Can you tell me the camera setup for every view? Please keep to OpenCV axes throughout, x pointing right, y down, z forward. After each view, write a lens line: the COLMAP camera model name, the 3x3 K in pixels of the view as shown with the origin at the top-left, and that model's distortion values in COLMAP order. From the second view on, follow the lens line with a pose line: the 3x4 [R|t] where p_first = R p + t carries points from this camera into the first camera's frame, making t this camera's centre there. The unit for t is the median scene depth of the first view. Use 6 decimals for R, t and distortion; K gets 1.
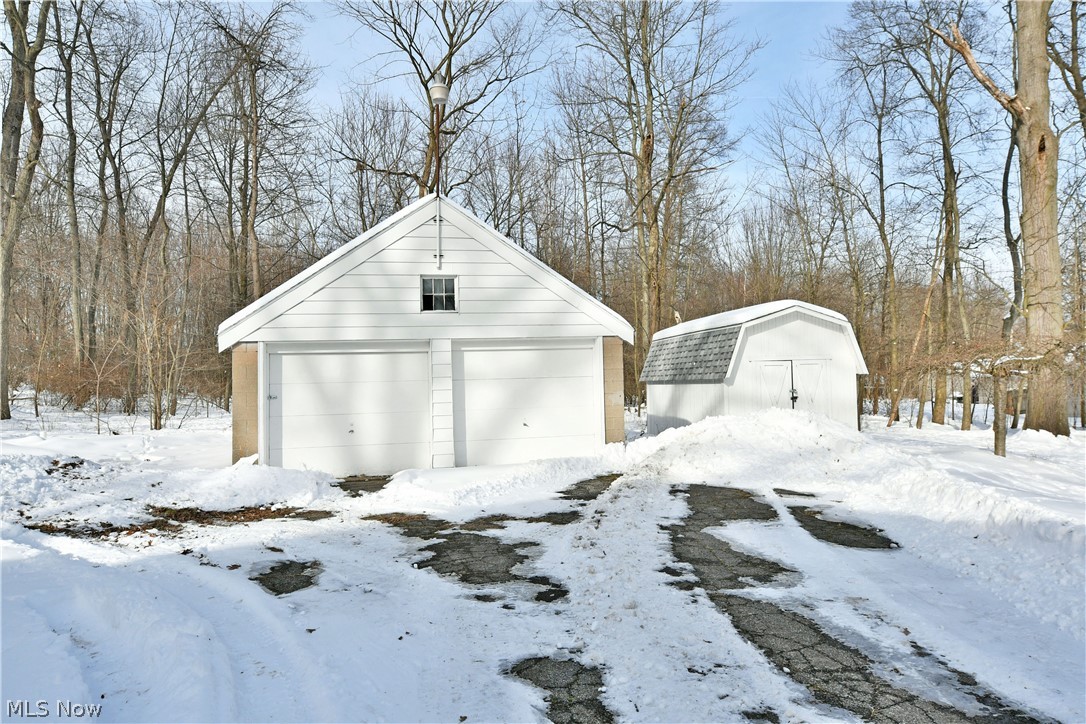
lens RADIAL K [[646.4, 0, 543.0], [0, 646.4, 362.0], [0, 0, 1]] dist [-0.002663, -0.000610]
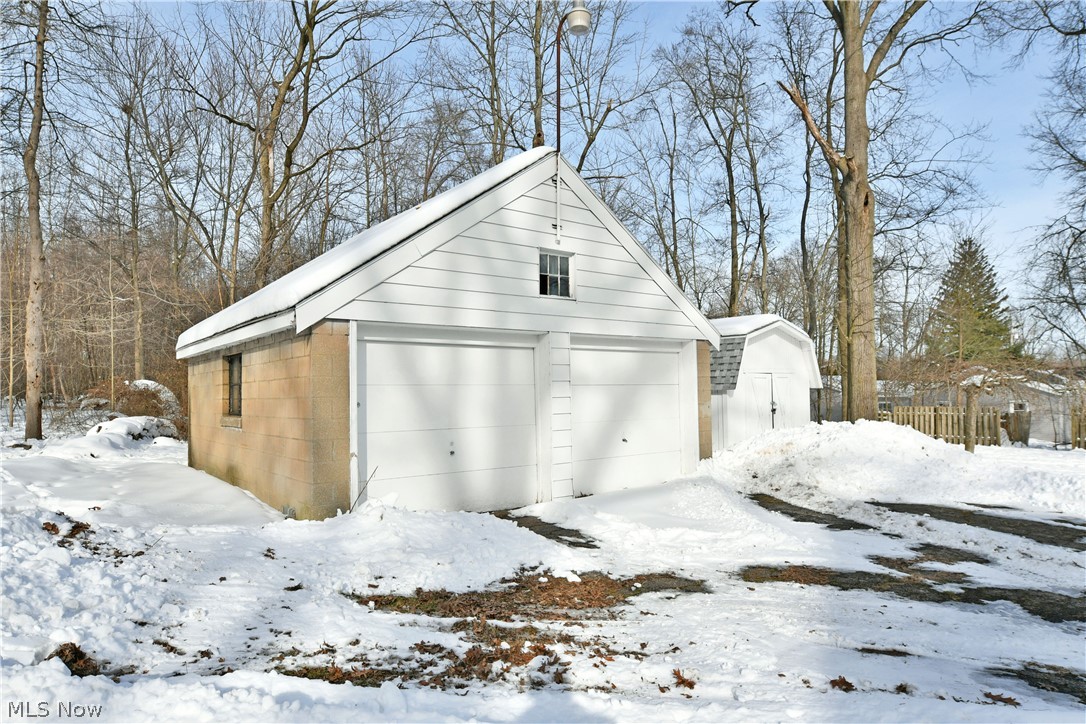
lens RADIAL K [[646.4, 0, 543.0], [0, 646.4, 362.0], [0, 0, 1]] dist [-0.002663, -0.000610]
pose [[0.913952, 0.039607, 0.403886, -0.483274], [-0.034647, 0.999208, -0.019585, 0.016399], [-0.404341, 0.003906, 0.914600, 0.284084]]
